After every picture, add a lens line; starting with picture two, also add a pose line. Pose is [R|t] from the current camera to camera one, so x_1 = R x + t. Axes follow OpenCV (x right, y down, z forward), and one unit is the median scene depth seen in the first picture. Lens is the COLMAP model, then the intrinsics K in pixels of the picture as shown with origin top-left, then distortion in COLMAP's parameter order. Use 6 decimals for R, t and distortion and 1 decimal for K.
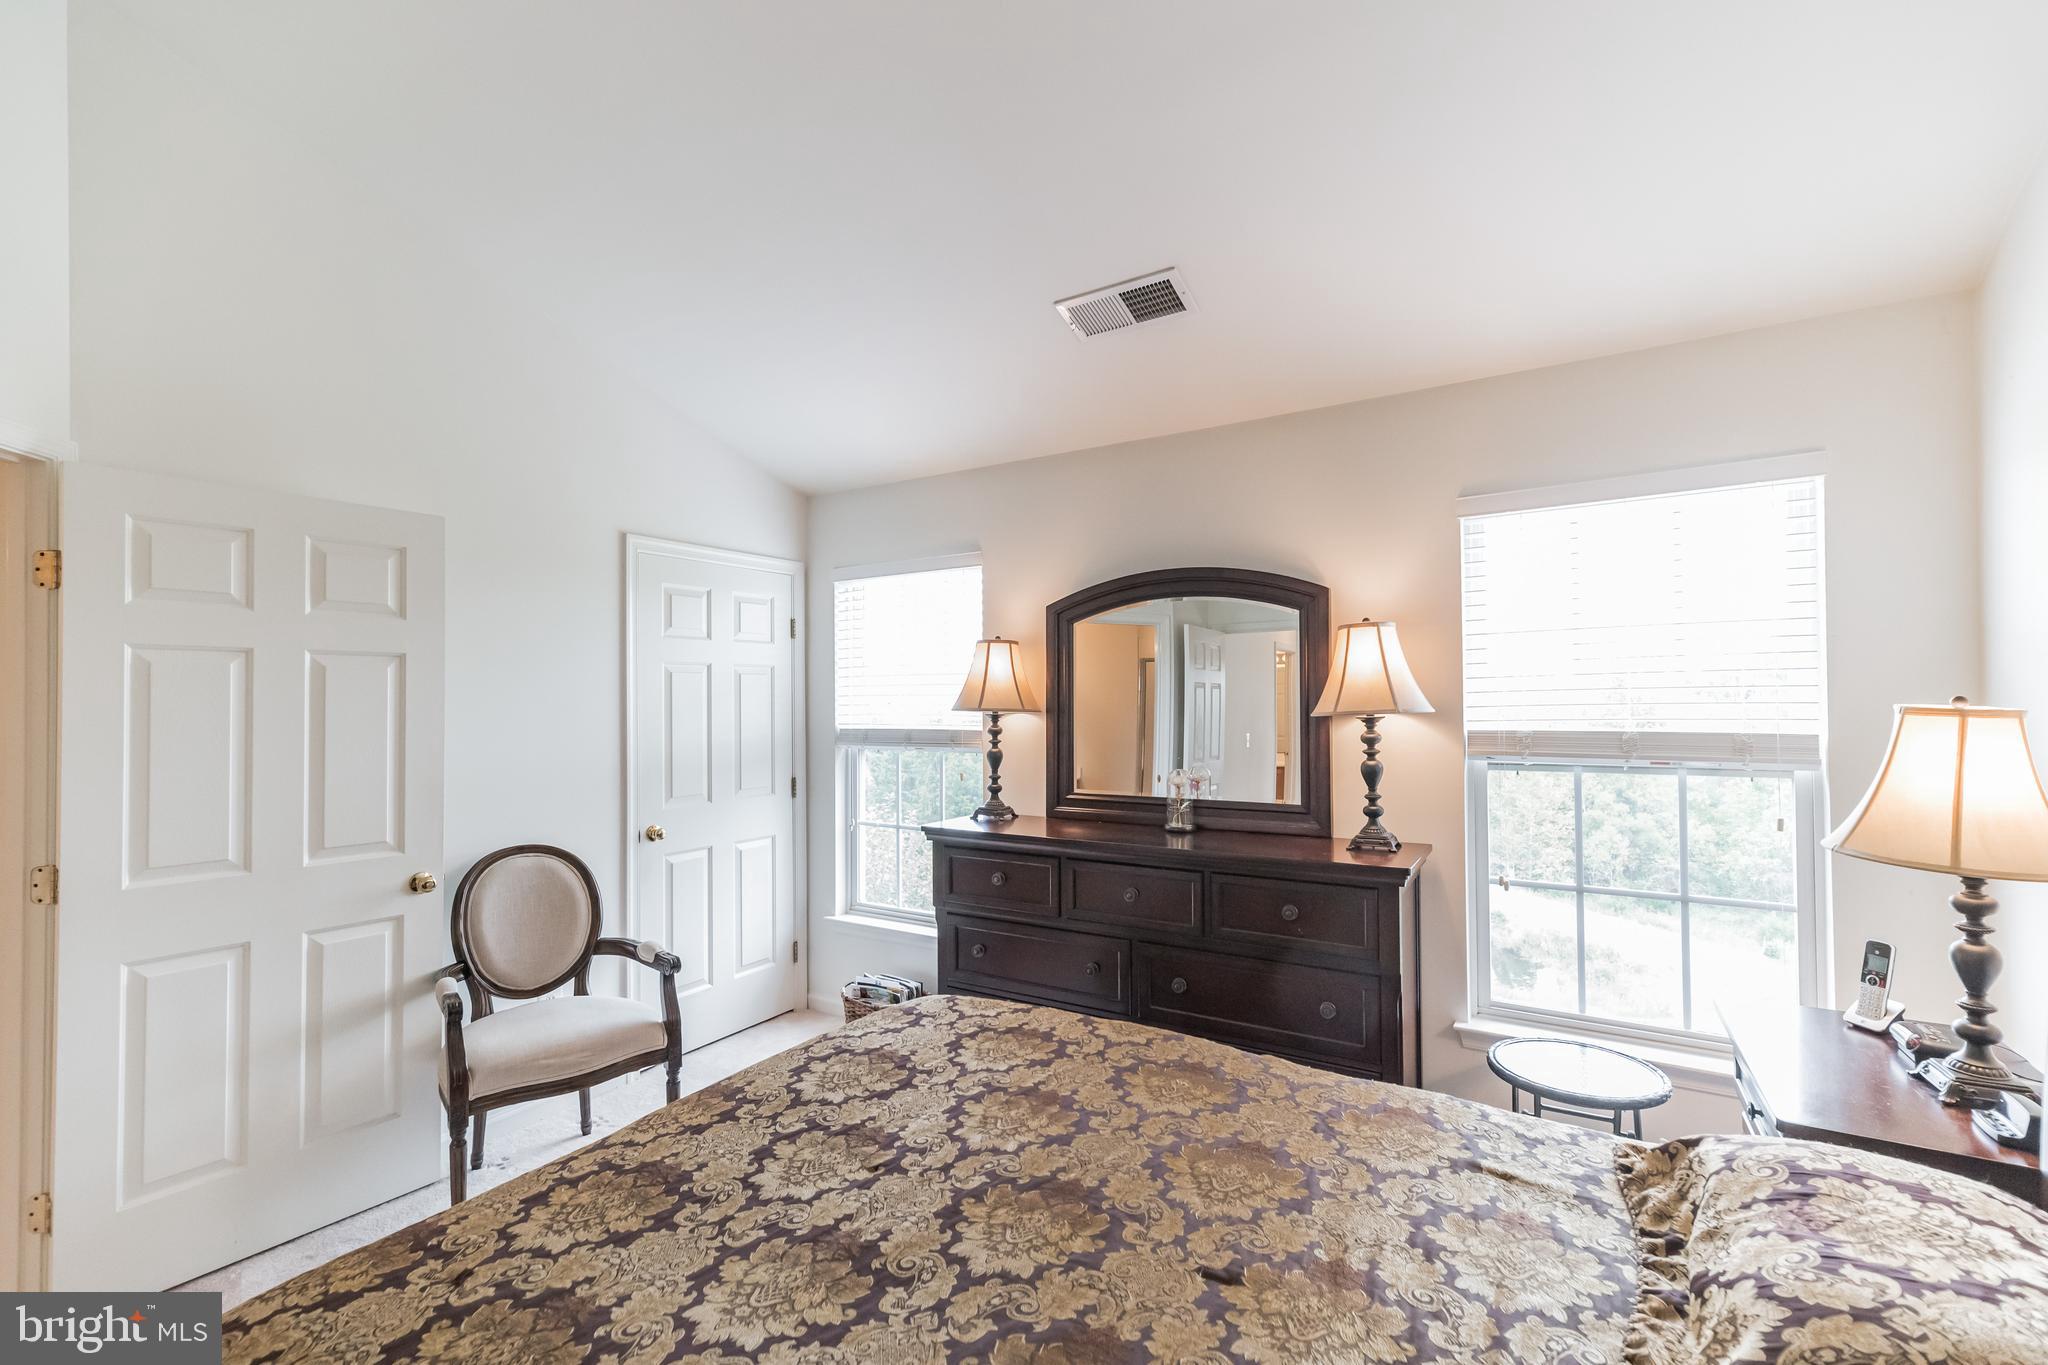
lens RADIAL K [[898.7, 0, 1025.7], [0, 898.7, 693.3], [0, 0, 1]] dist [0.007267, 0.000811]
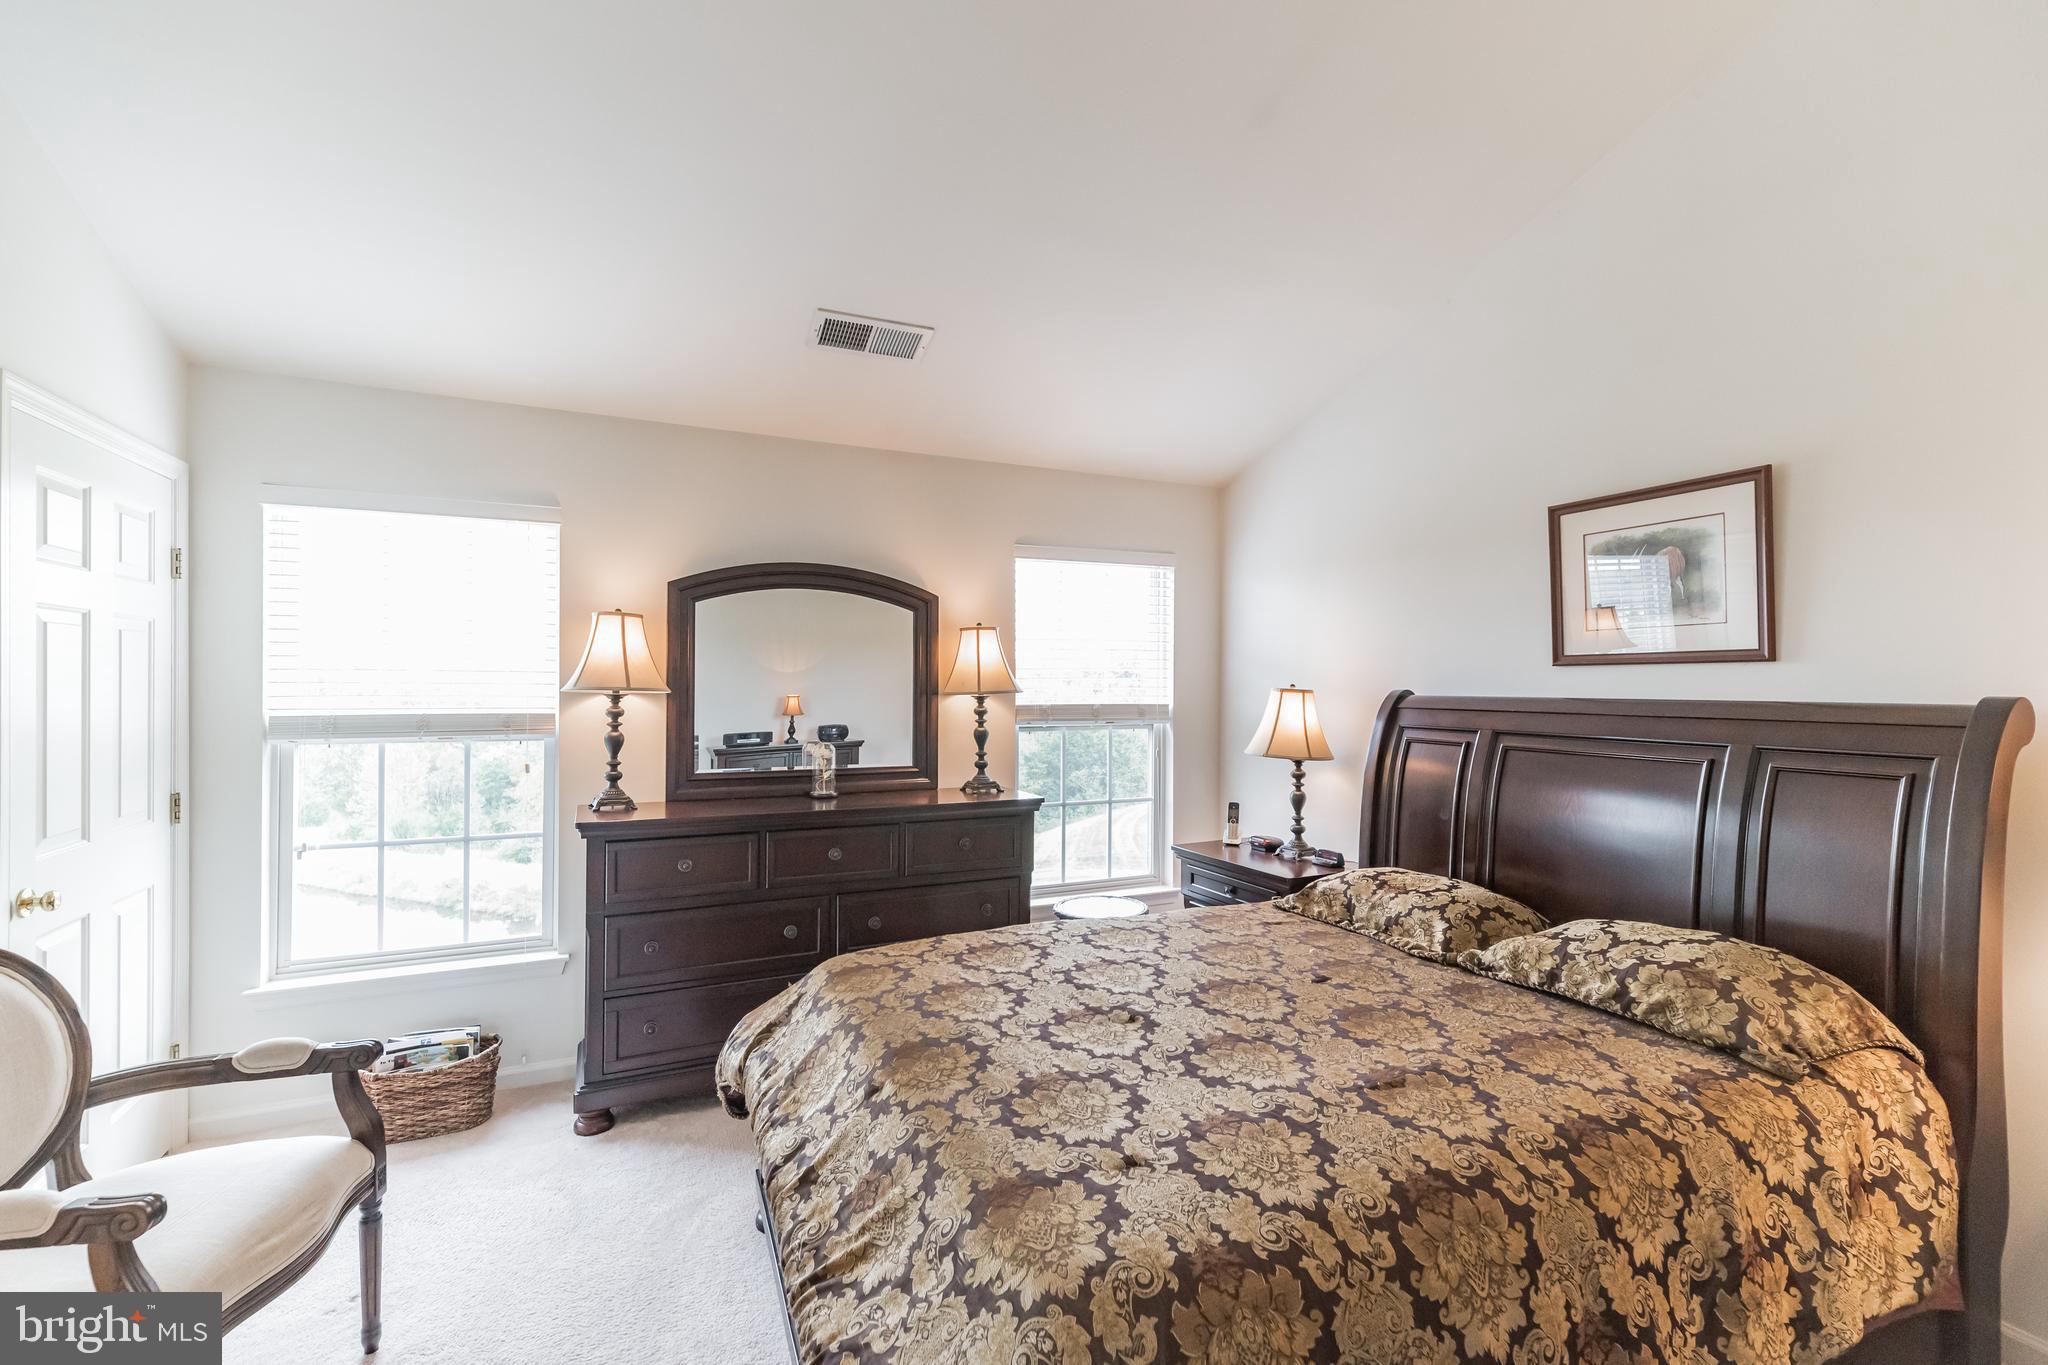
lens RADIAL K [[898.7, 0, 1008.9], [0, 898.7, 692.5], [0, 0, 1]] dist [0.007267, 0.000811]
pose [[0.543201, 0.002178, 0.839600, -0.649400], [-0.015187, 0.999859, 0.007231, 0.009829], [-0.839465, -0.016679, 0.543157, 0.192103]]
